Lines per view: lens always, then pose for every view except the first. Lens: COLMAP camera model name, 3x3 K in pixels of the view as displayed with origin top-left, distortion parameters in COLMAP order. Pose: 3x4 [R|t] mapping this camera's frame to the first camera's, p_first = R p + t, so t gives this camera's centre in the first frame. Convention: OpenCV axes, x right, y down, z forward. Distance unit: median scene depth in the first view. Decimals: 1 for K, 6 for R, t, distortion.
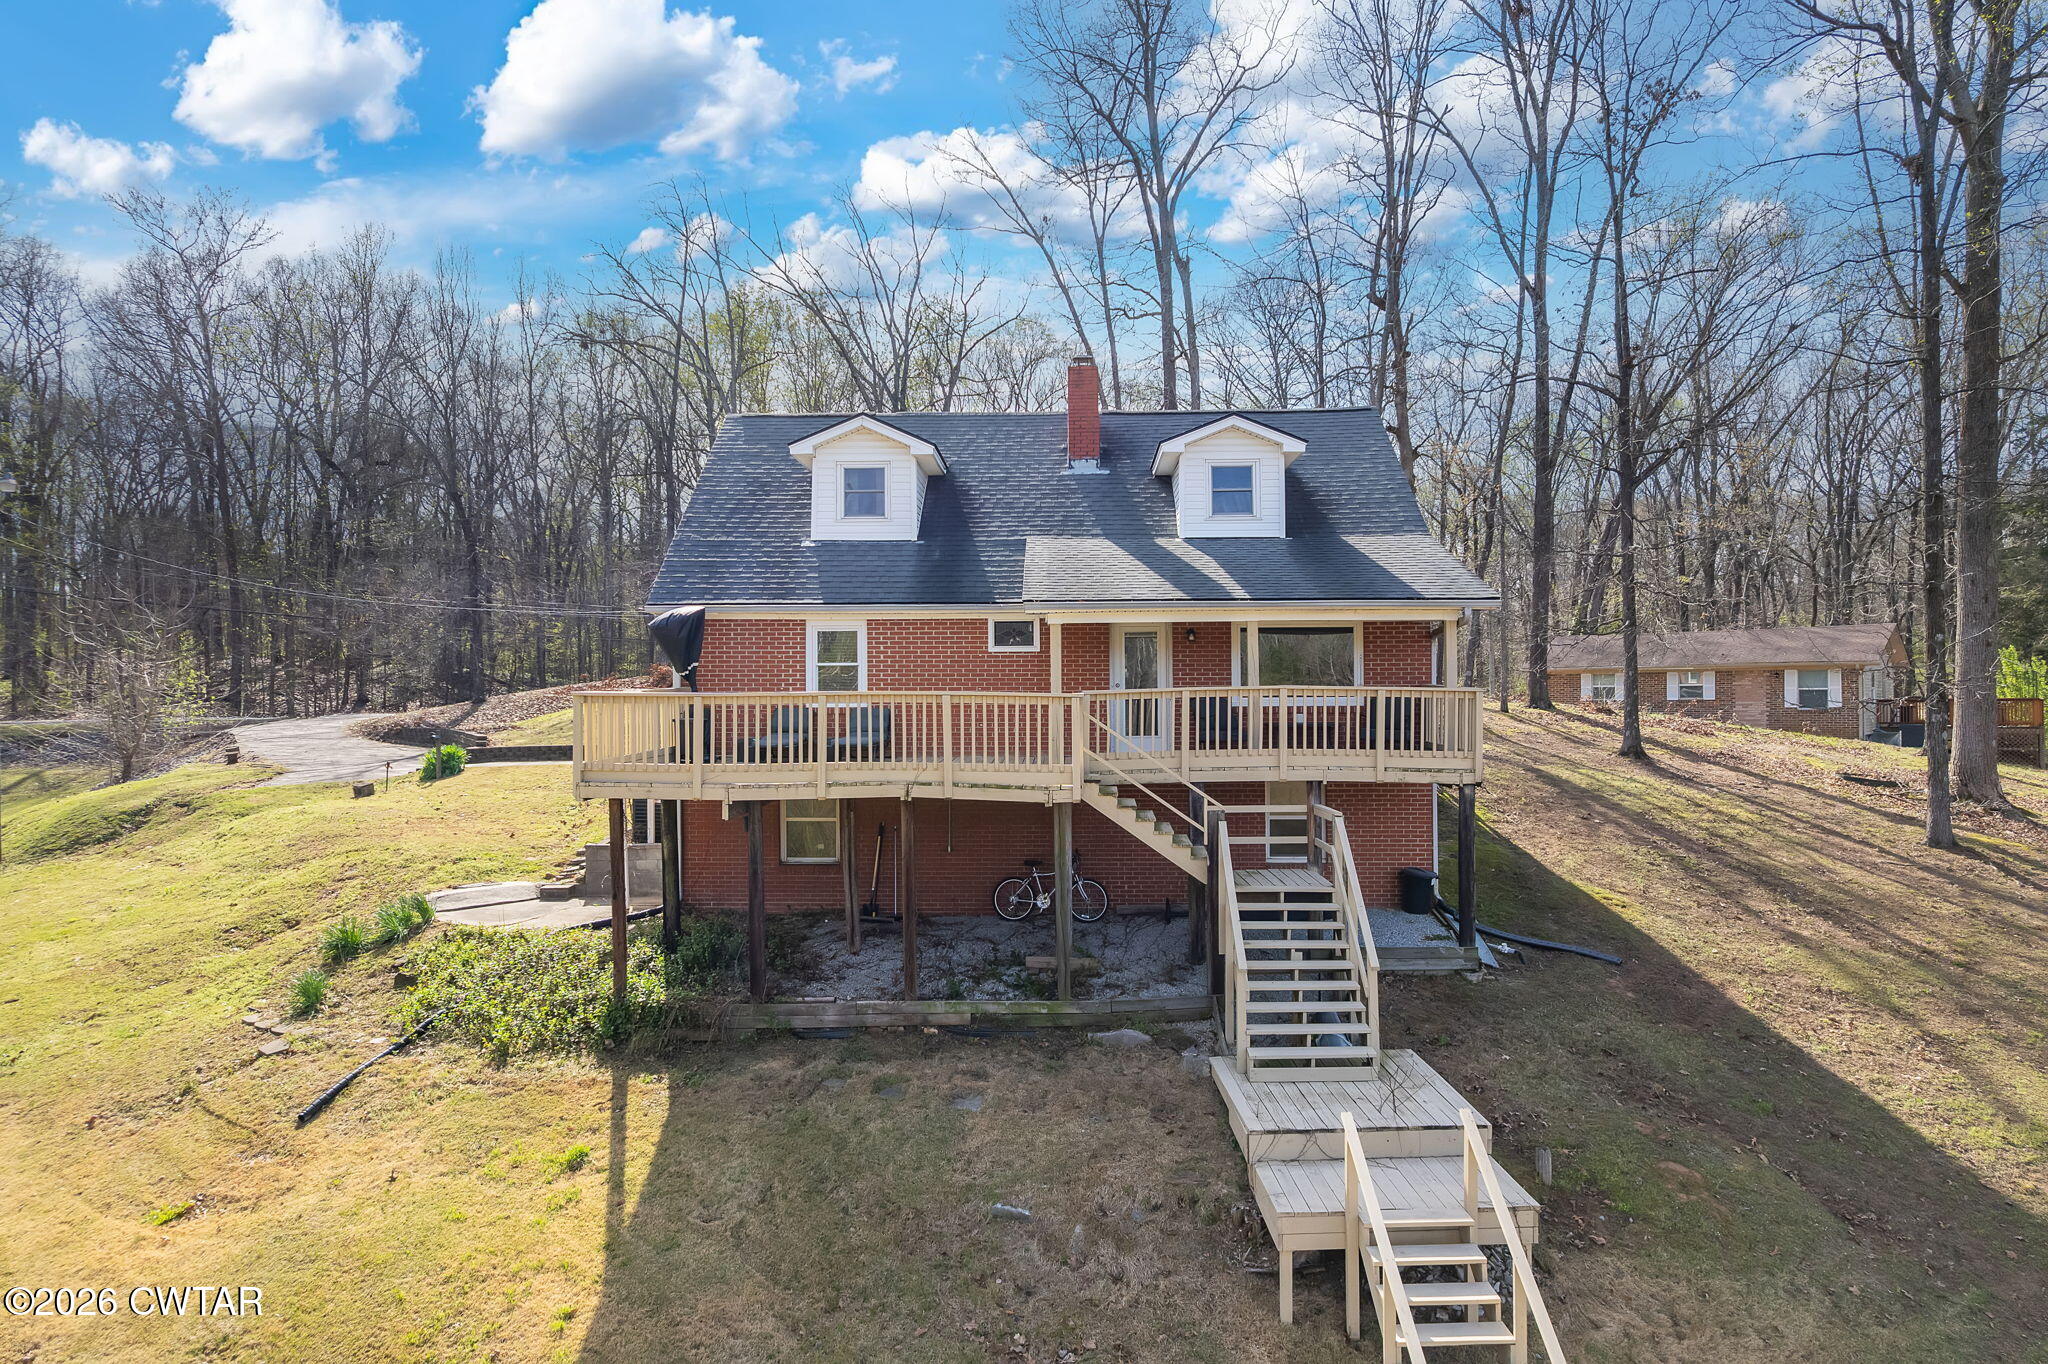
lens RADIAL K [[1291.6, 0, 1029.7], [0, 1291.6, 681.9], [0, 0, 1]] dist [-0.021234, -0.000814]
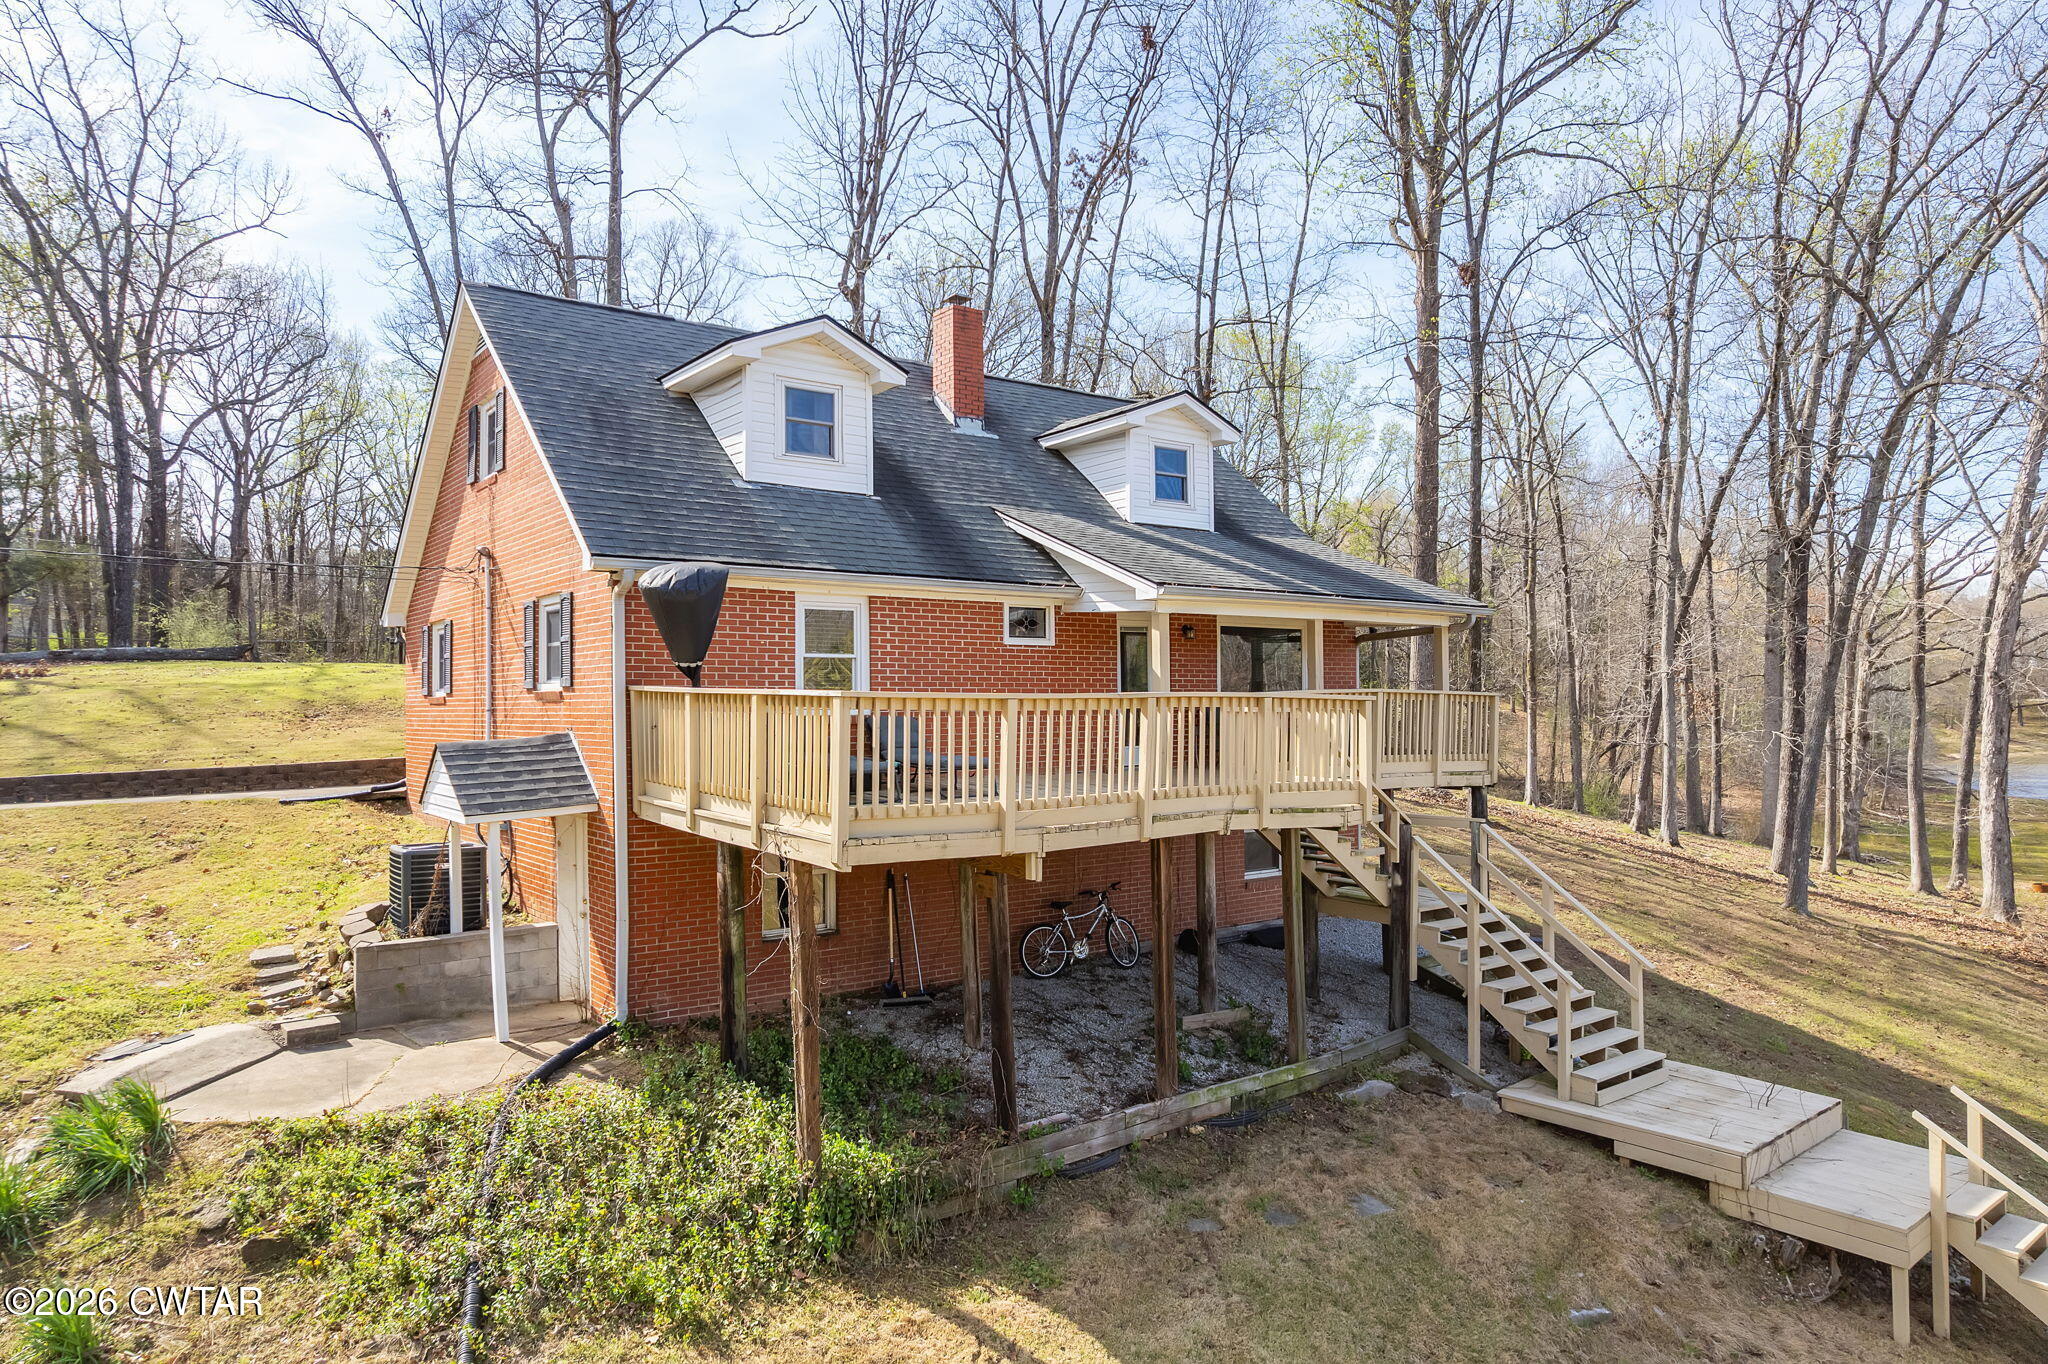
lens RADIAL K [[1291.6, 0, 1025.8], [0, 1291.6, 685.7], [0, 0, 1]] dist [-0.021234, -0.000814]
pose [[0.782375, 0.007445, 0.622763, -0.521164], [-0.005382, 0.999972, -0.005194, 0.006344], [-0.622784, 0.000712, 0.782394, 0.371455]]
